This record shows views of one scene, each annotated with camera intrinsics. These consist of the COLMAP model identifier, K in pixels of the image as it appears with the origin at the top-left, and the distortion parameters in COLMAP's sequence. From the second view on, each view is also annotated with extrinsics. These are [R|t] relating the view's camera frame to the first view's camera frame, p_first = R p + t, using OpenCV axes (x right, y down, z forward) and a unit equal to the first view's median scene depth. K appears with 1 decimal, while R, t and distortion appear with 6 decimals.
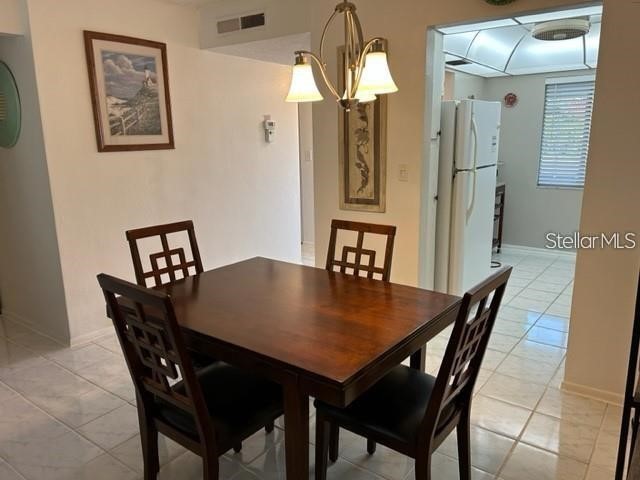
lens RADIAL K [[489.8, 0, 322.9], [0, 489.8, 241.8], [0, 0, 1]] dist [0.033887, -0.023772]
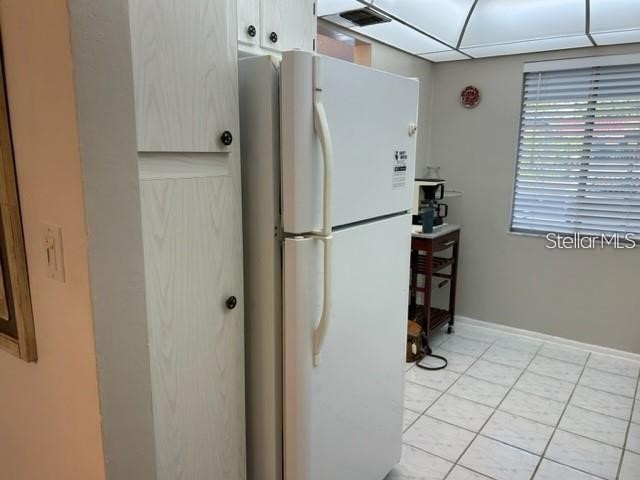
lens RADIAL K [[489.8, 0, 320.8], [0, 489.8, 253.8], [0, 0, 1]] dist [0.033887, -0.023772]
pose [[0.999710, 0.015565, 0.018398, 0.219576], [-0.015470, 0.999866, -0.005298, -0.095303], [-0.018478, 0.005012, 0.999817, 0.448557]]
